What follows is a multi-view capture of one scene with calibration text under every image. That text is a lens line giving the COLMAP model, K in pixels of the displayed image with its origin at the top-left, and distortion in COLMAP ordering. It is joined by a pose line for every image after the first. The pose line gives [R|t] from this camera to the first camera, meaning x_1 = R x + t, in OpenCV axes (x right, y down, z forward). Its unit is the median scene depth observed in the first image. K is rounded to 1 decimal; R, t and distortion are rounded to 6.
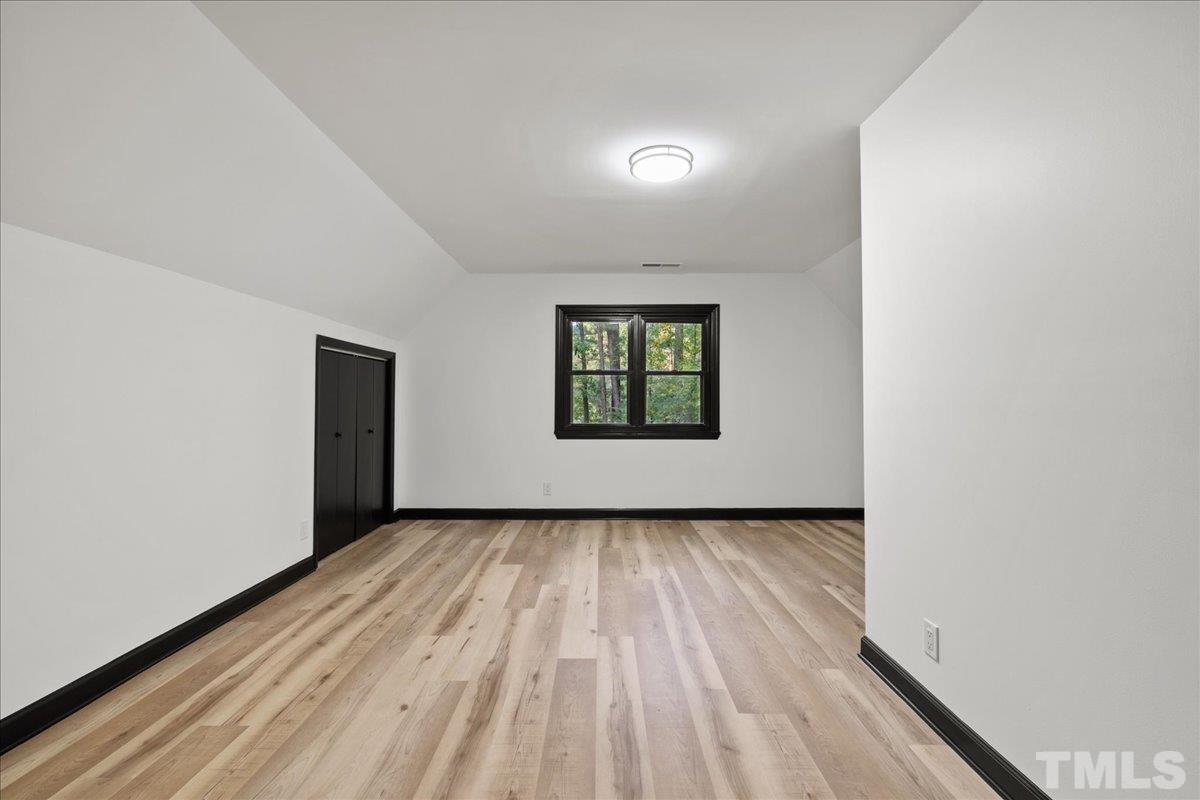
lens RADIAL K [[506.4, 0, 597.9], [0, 506.4, 397.3], [0, 0, 1]] dist [0.001388, -0.000083]
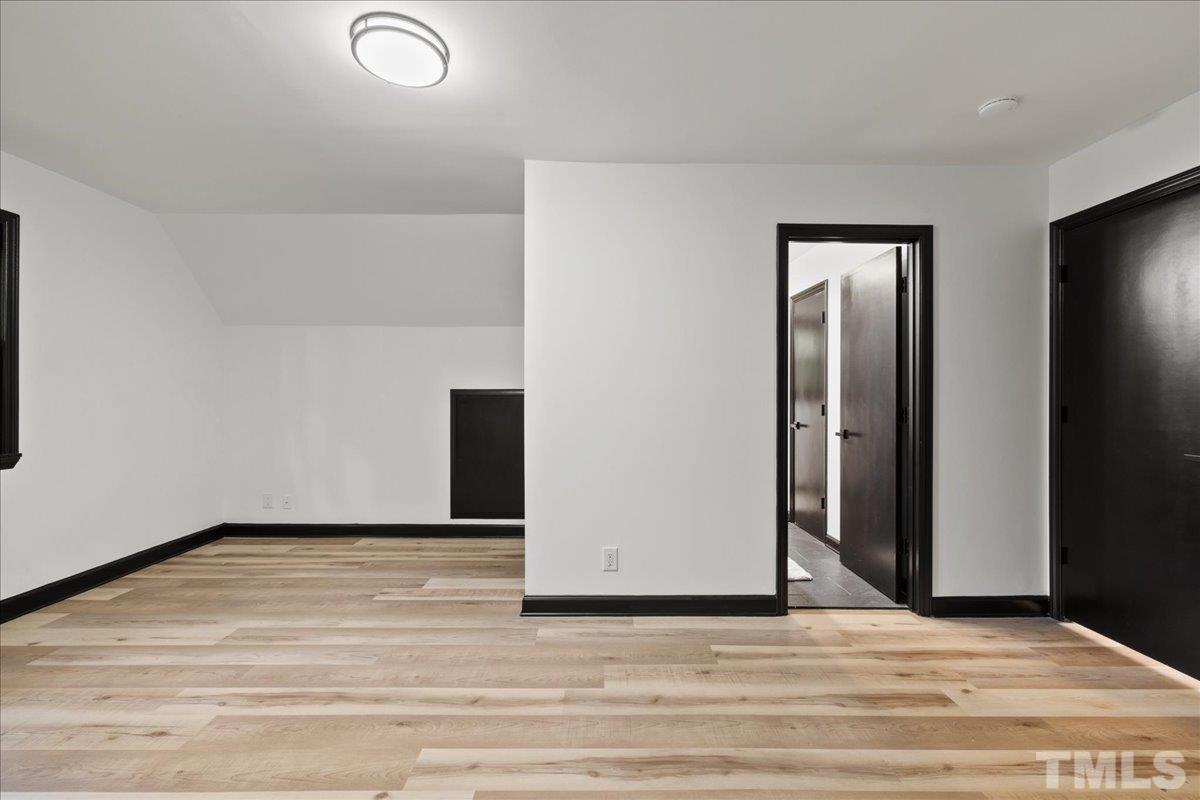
lens RADIAL K [[506.4, 0, 597.9], [0, 506.4, 397.3], [0, 0, 1]] dist [0.001388, -0.000083]
pose [[-0.009715, -0.004153, 0.999944, -0.656478], [-0.010196, 0.999940, 0.004054, 0.001654], [-0.999901, -0.010156, -0.009756, 0.850004]]
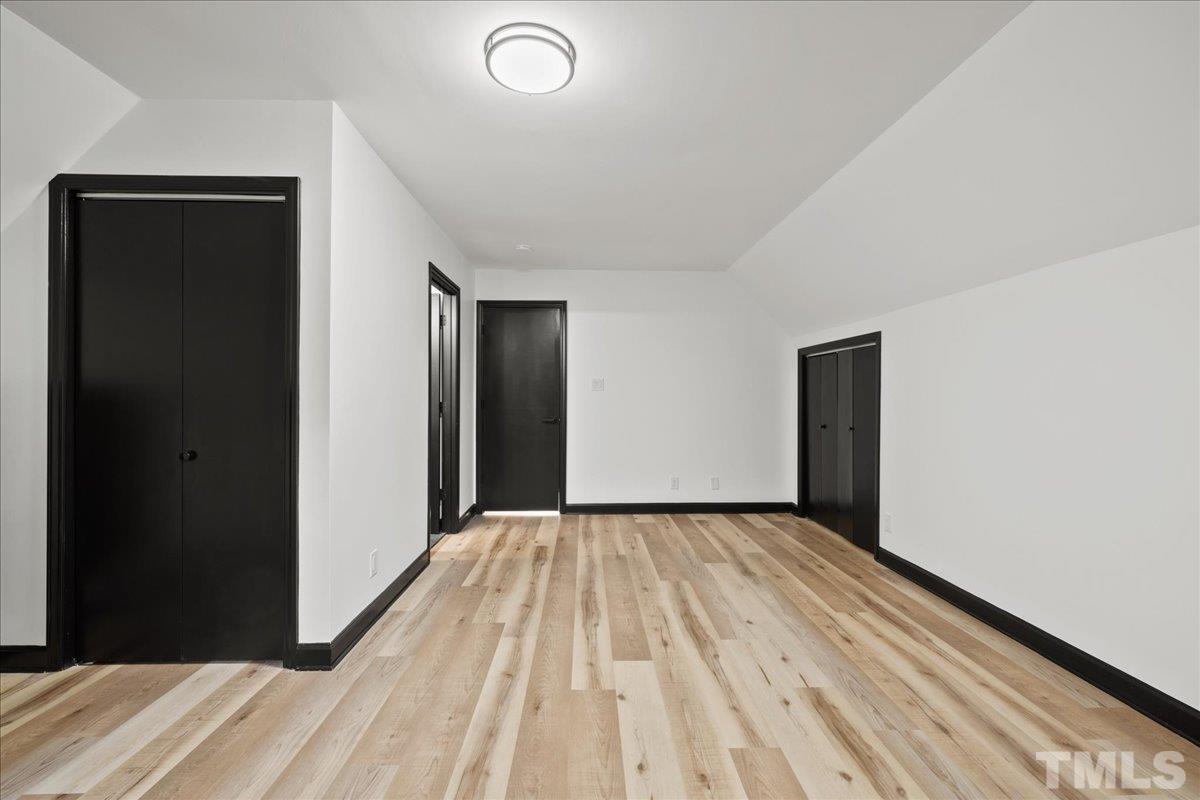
lens RADIAL K [[506.4, 0, 597.9], [0, 506.4, 397.3], [0, 0, 1]] dist [0.001388, -0.000083]
pose [[-0.999561, -0.005419, -0.029140, 0.057681], [-0.005289, 0.999976, -0.004551, 0.012522], [0.029164, -0.004395, -0.999565, 1.970438]]
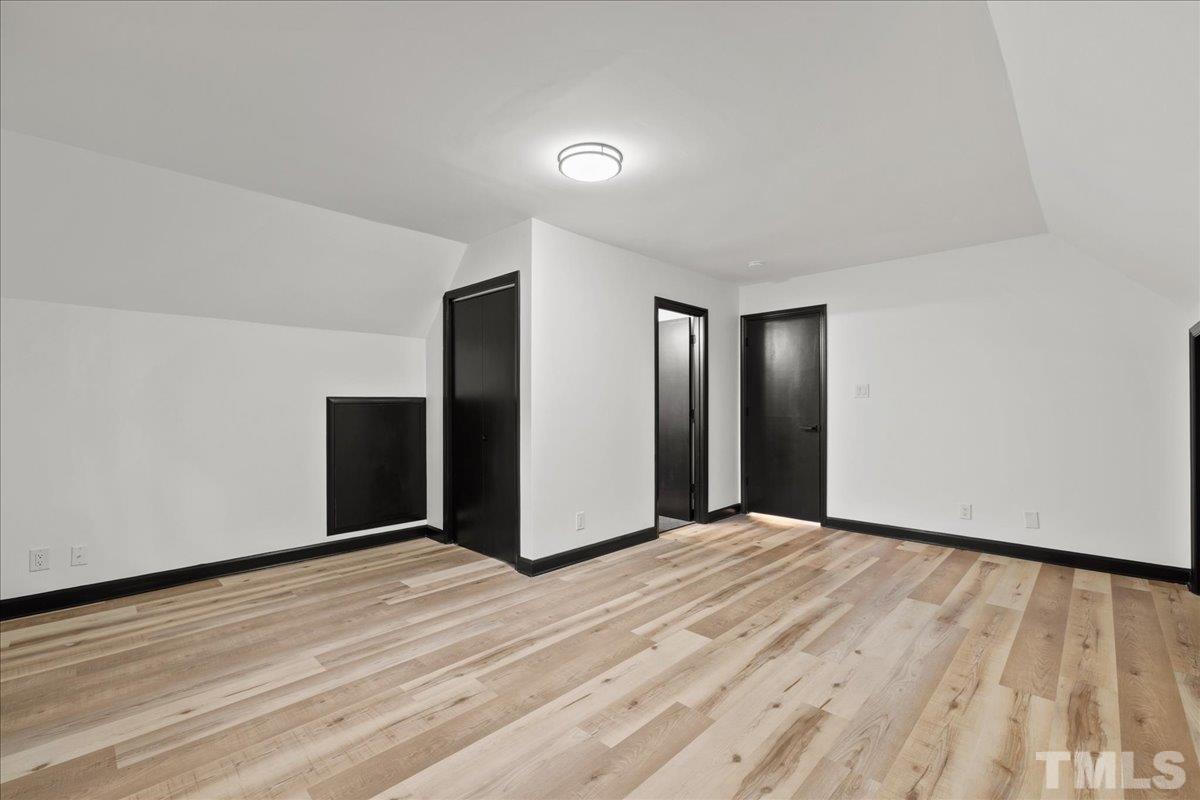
lens RADIAL K [[514.2, 0, 594.0], [0, 514.2, 406.5], [0, 0, 1]] dist [0.000375, 0.000038]
pose [[-0.715338, -0.005002, 0.698761, -0.666418], [-0.005294, 0.999984, 0.001739, 0.010749], [-0.698759, -0.002455, -0.715353, 1.970080]]
